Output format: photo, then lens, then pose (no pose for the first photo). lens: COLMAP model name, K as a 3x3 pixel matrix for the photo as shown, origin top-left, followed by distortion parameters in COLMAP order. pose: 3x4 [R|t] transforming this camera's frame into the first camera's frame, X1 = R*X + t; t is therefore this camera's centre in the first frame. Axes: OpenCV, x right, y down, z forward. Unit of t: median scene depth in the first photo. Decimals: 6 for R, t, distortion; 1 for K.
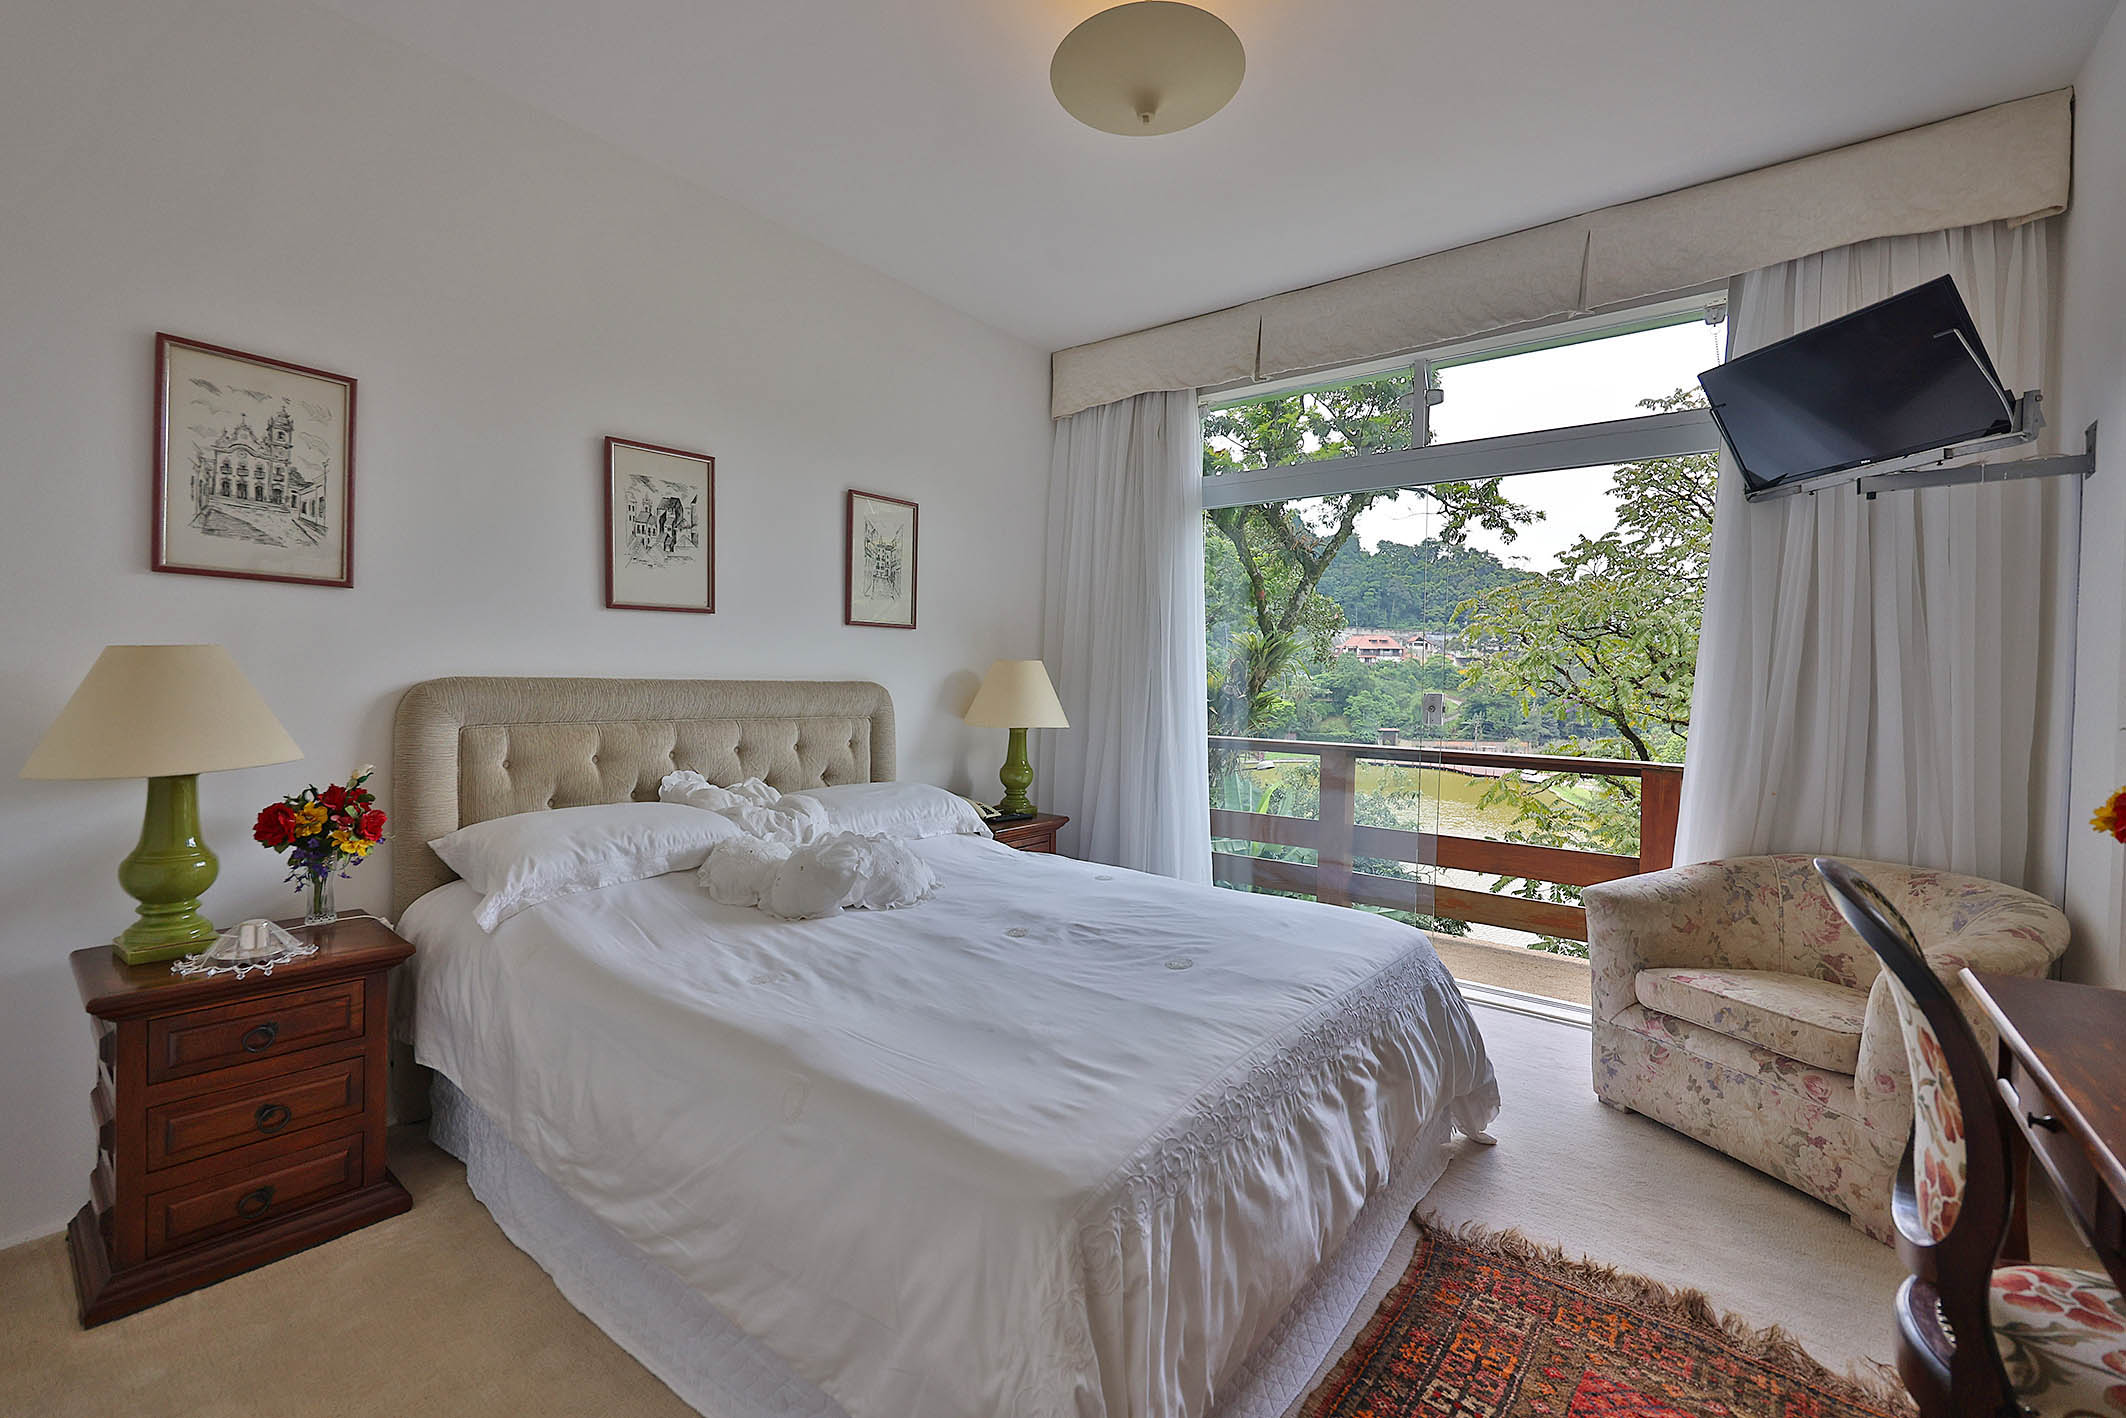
lens RADIAL K [[864.0, 0, 1050.9], [0, 864.0, 700.8], [0, 0, 1]] dist [-0.002032, -0.000337]
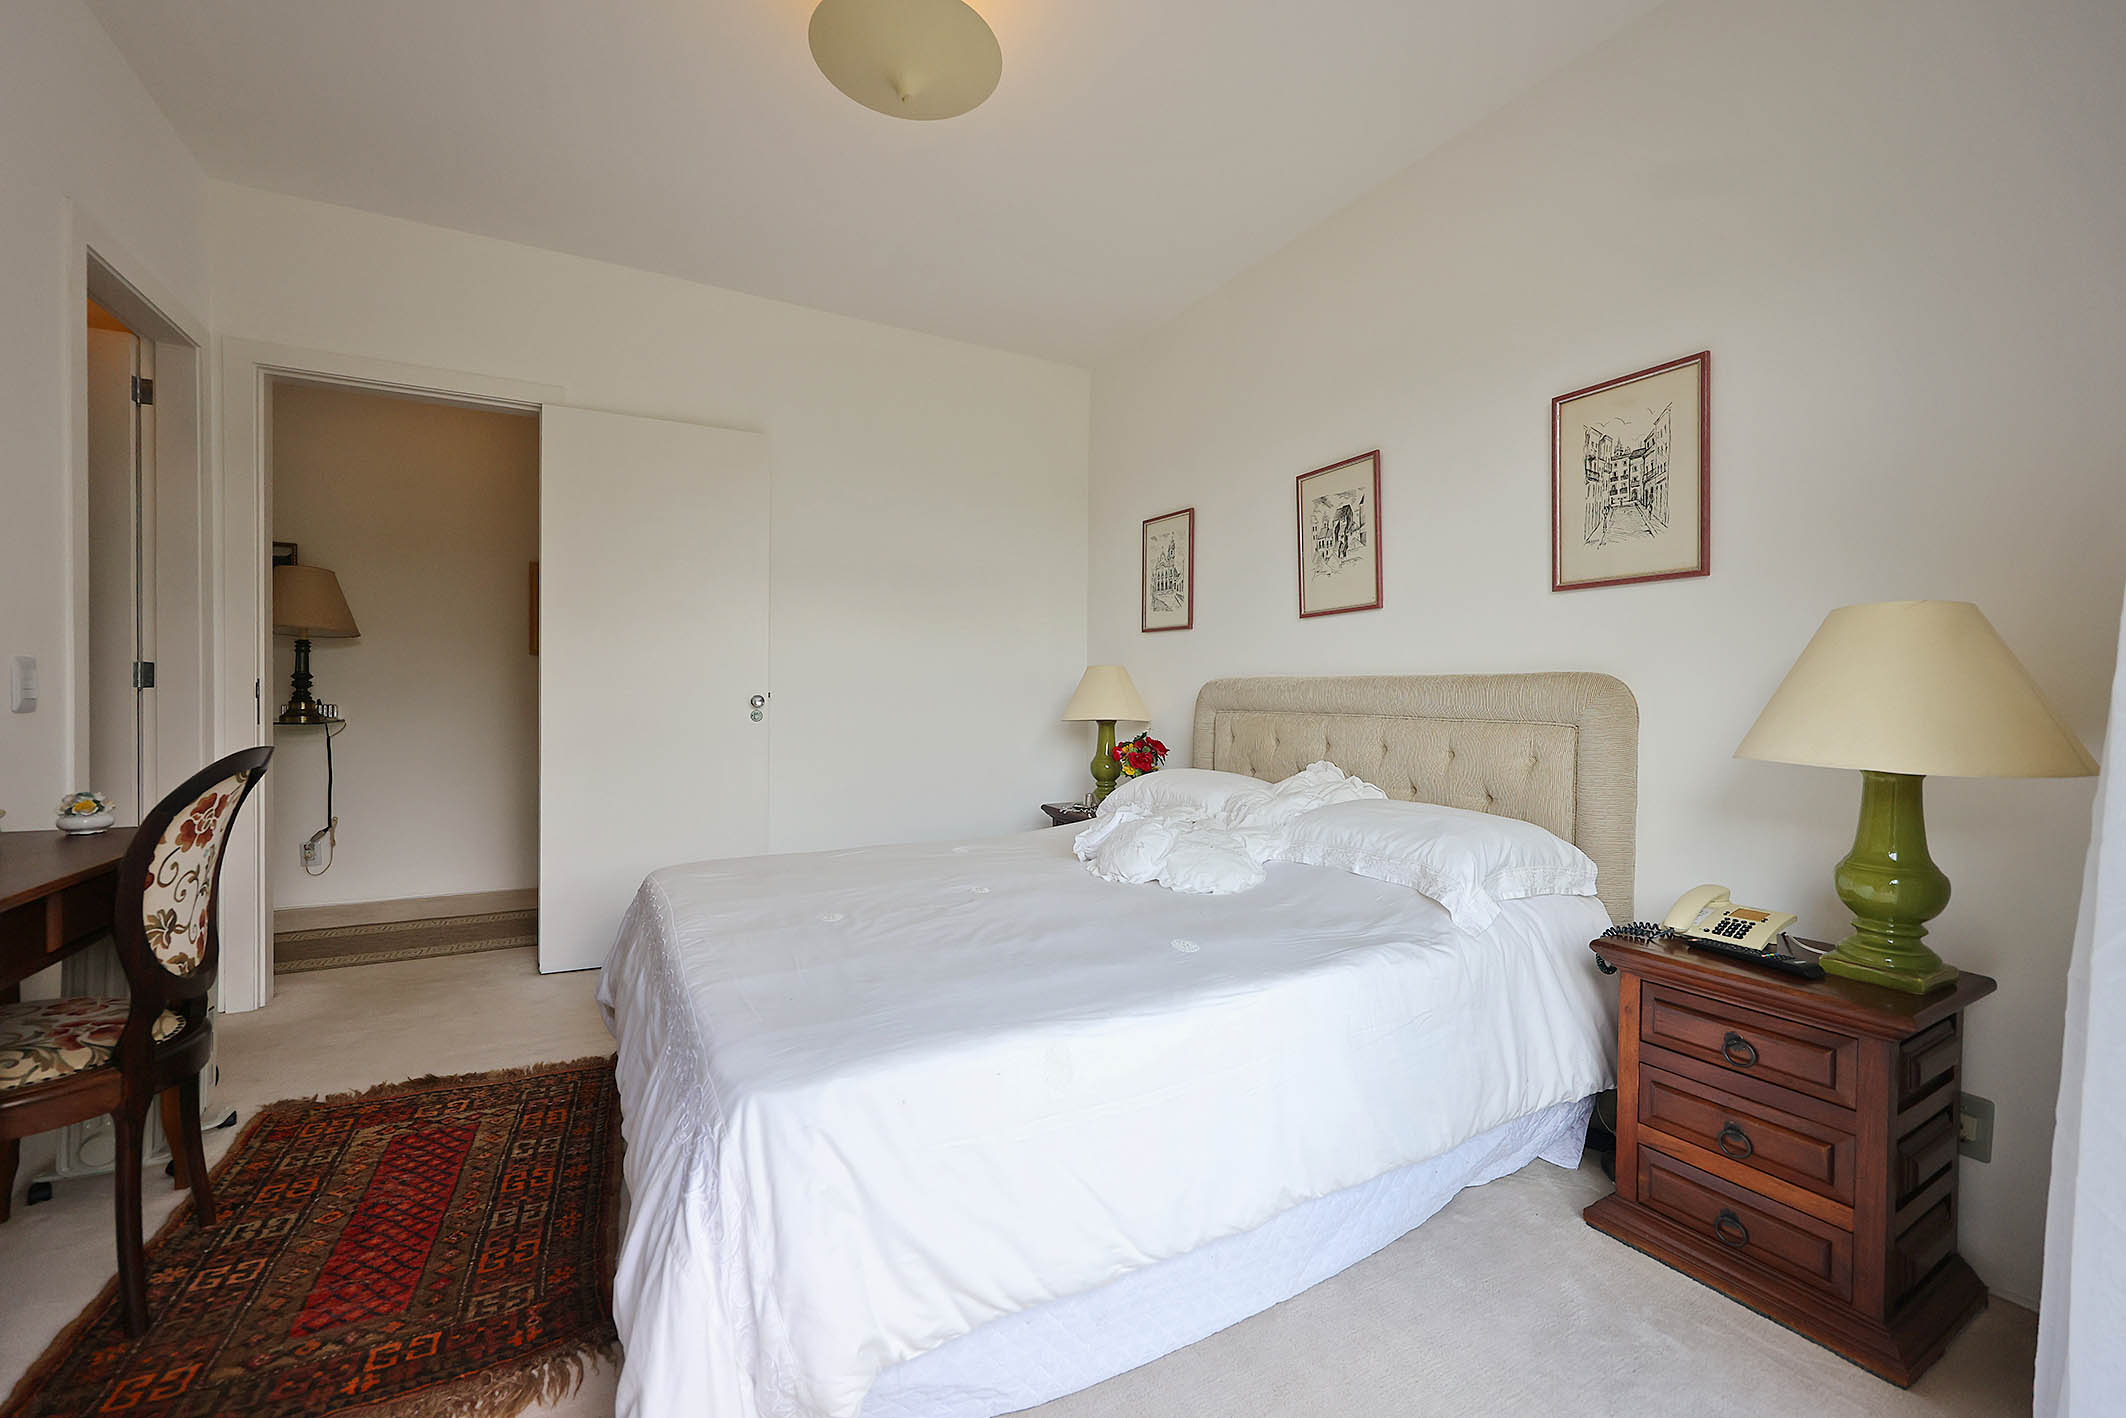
lens RADIAL K [[833.5, 0, 1055.0], [0, 833.5, 699.8], [0, 0, 1]] dist [0.000594, 0.000050]
pose [[-0.376144, -0.010013, -0.926507, 0.650893], [-0.033998, 0.999417, 0.003002, 0.012999], [0.925937, 0.032629, -0.376265, 1.067632]]
